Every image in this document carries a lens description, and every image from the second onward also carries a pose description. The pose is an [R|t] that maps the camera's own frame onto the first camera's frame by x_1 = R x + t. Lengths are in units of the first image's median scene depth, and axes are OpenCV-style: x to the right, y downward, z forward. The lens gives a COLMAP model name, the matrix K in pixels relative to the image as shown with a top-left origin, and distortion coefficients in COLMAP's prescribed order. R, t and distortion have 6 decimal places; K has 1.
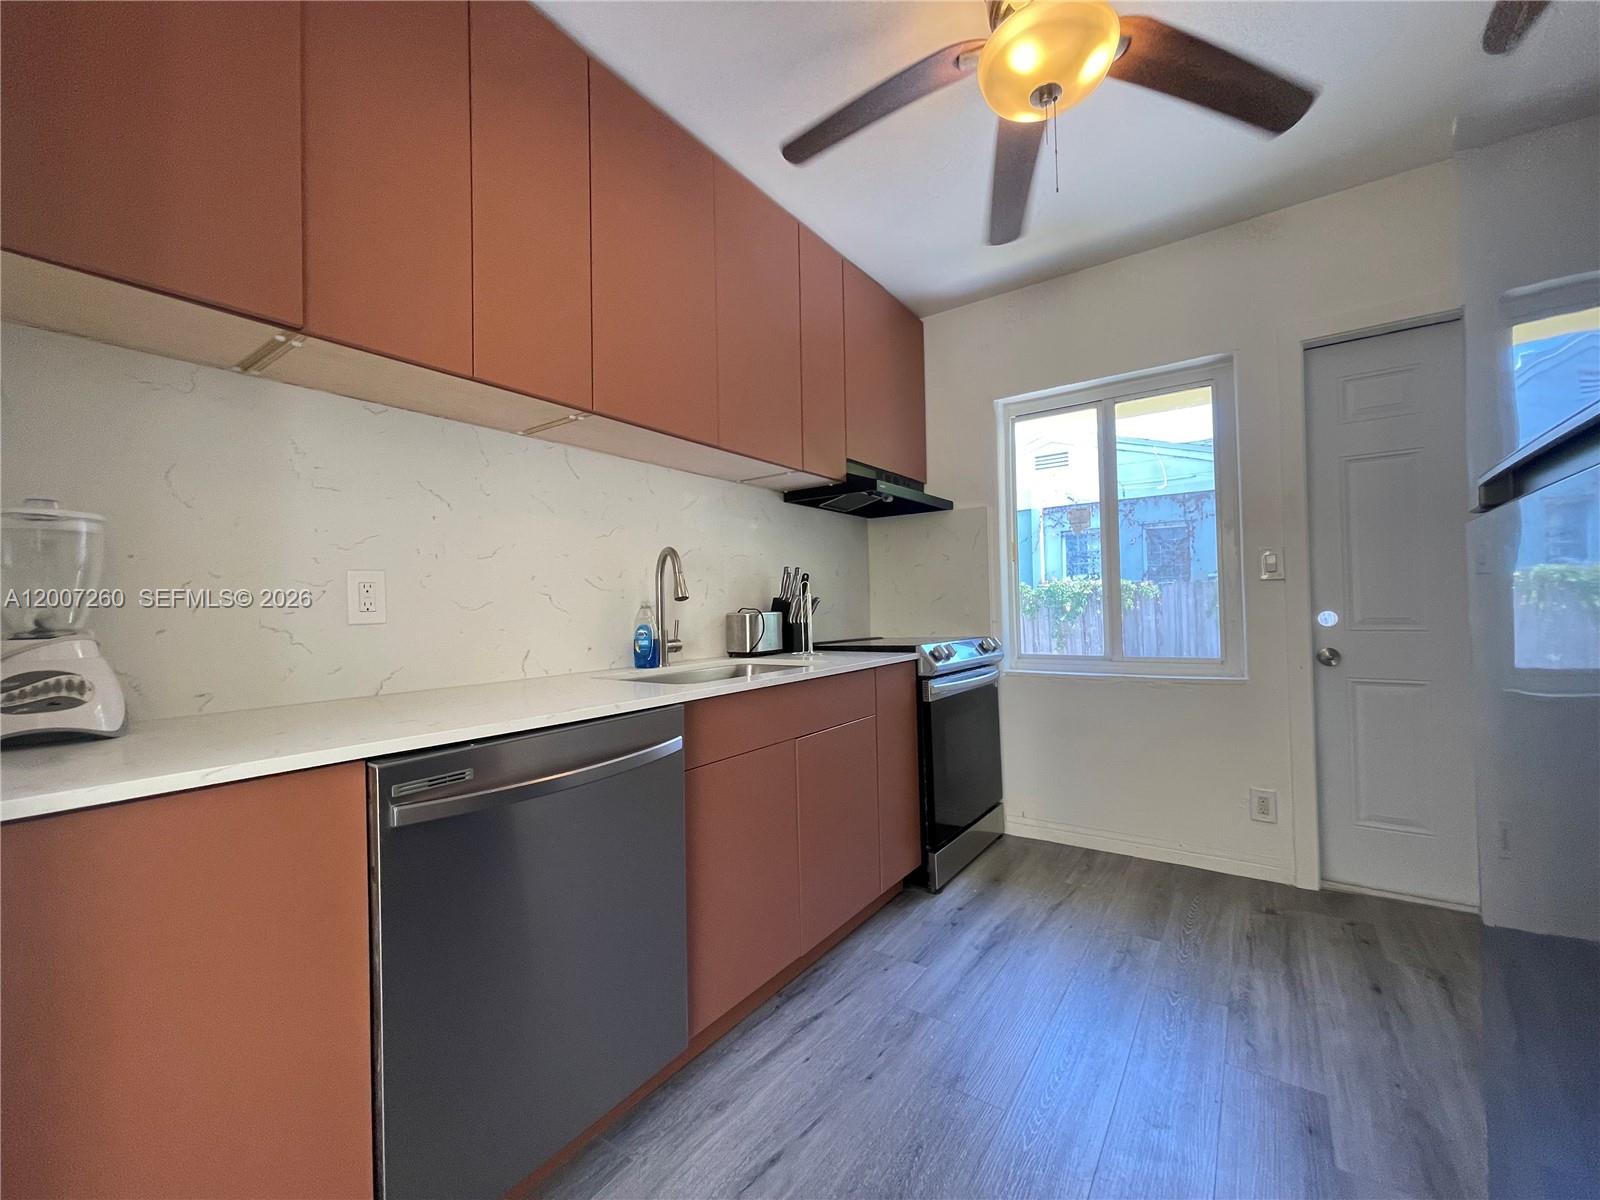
lens RADIAL K [[655.1, 0, 799.6], [0, 655.1, 603.6], [0, 0, 1]] dist [0.000504, 0.000962]
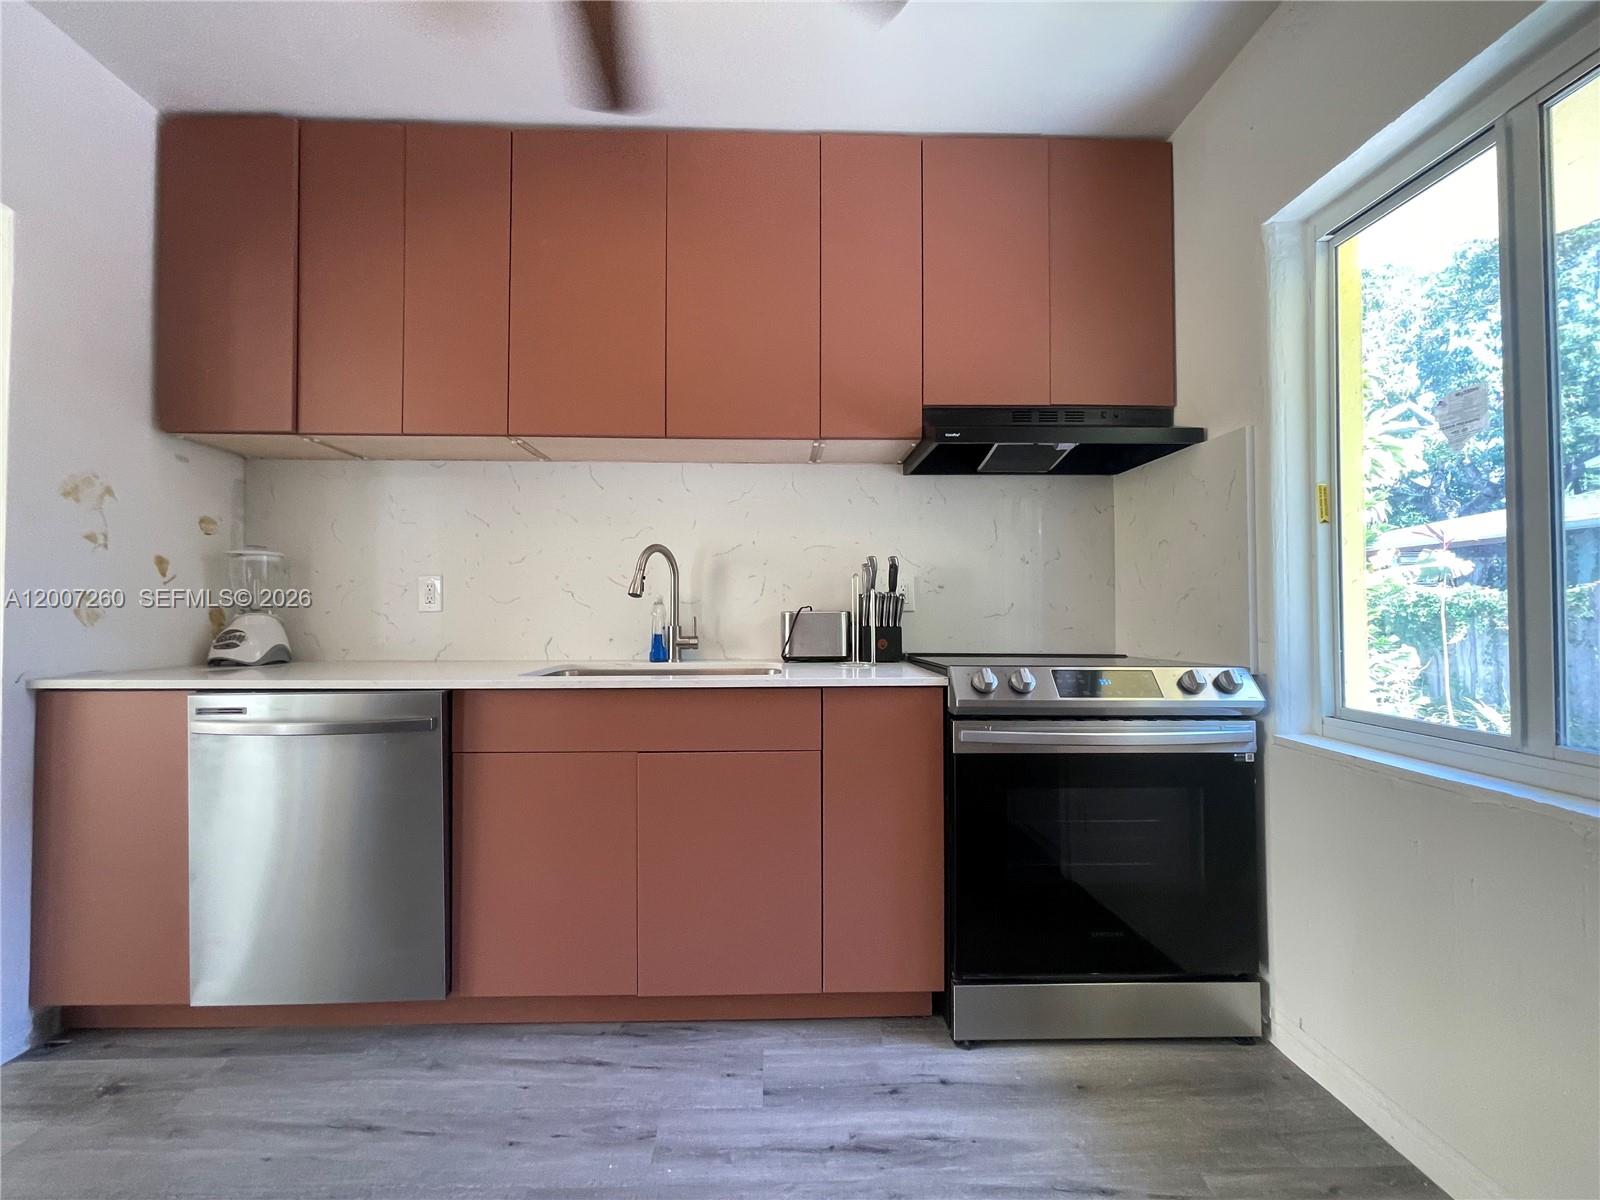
lens RADIAL K [[655.1, 0, 795.0], [0, 655.1, 600.3], [0, 0, 1]] dist [0.000504, 0.000962]
pose [[0.601221, 0.010070, -0.799019, 0.623079], [-0.007010, 0.999949, 0.007327, -0.006880], [0.799052, 0.001196, 0.601261, 0.469966]]
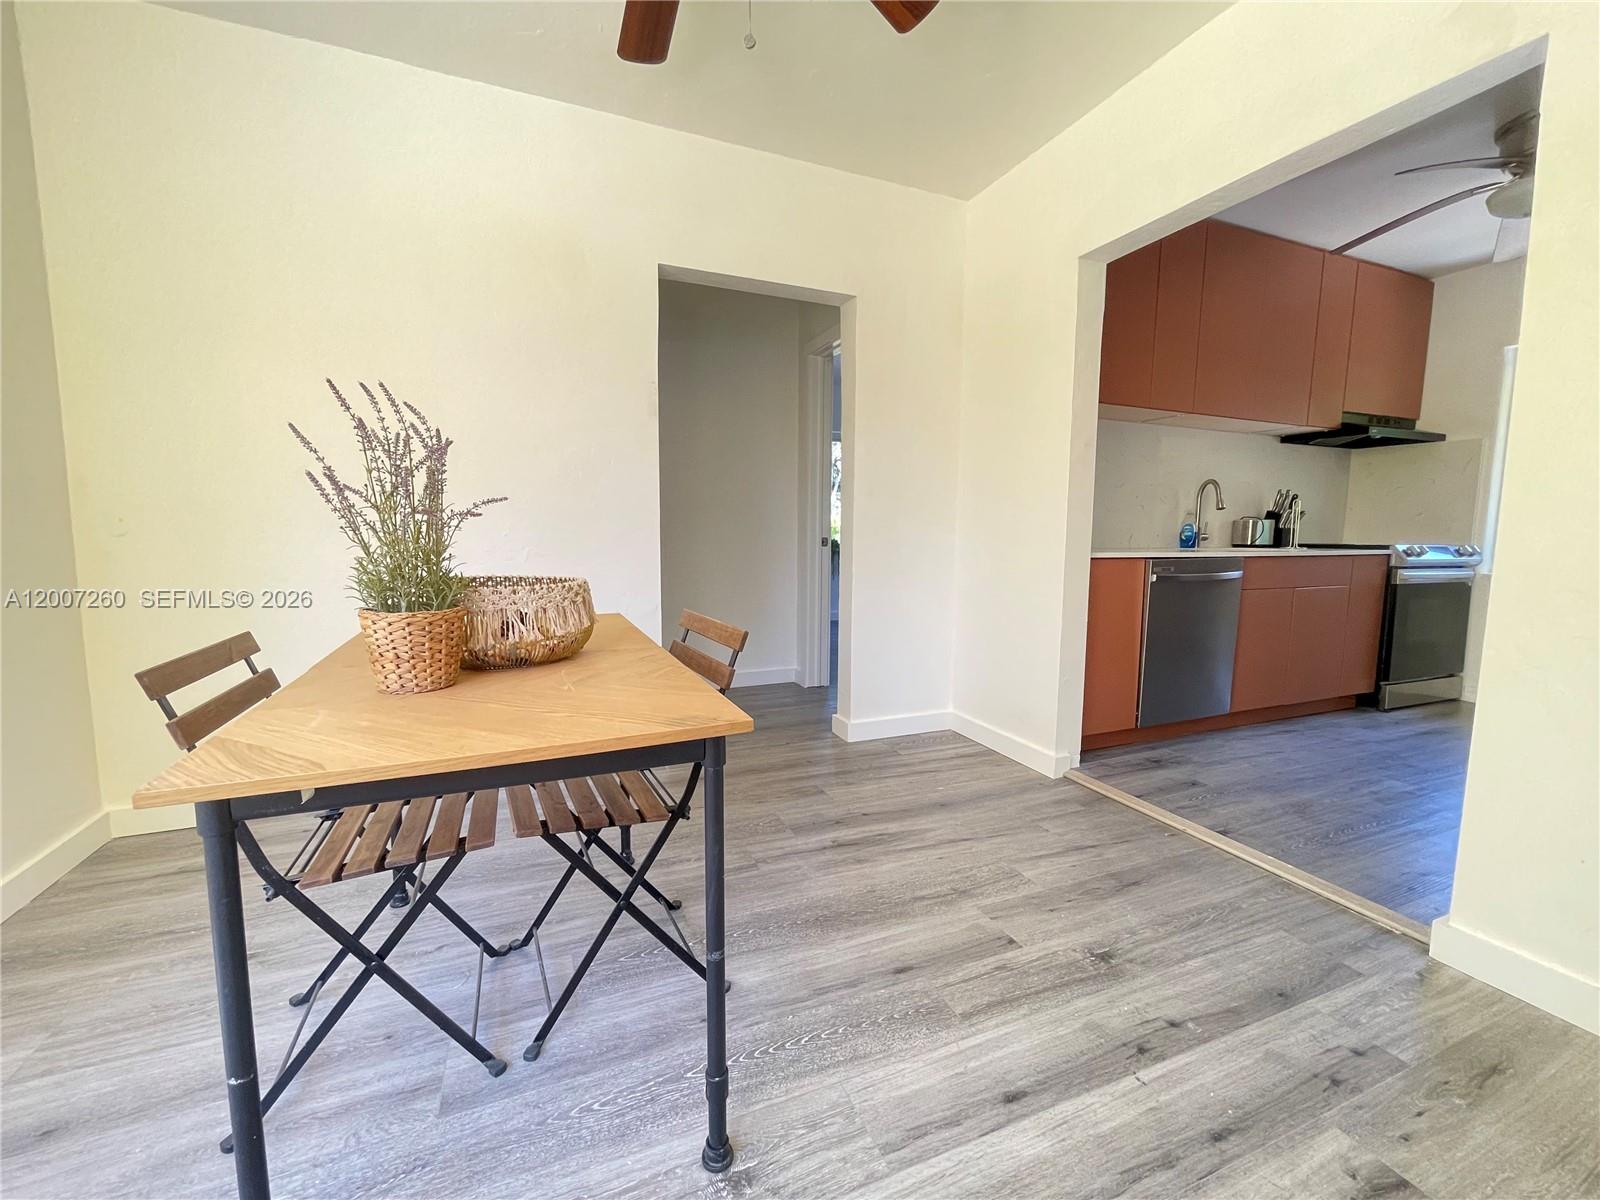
lens RADIAL K [[655.1, 0, 787.7], [0, 655.1, 605.8], [0, 0, 1]] dist [0.000504, 0.000962]
pose [[0.847739, 0.086342, -0.523339, -0.180621], [-0.020621, 0.991281, 0.130141, 0.037410], [0.530012, -0.099534, 0.842128, -0.937965]]
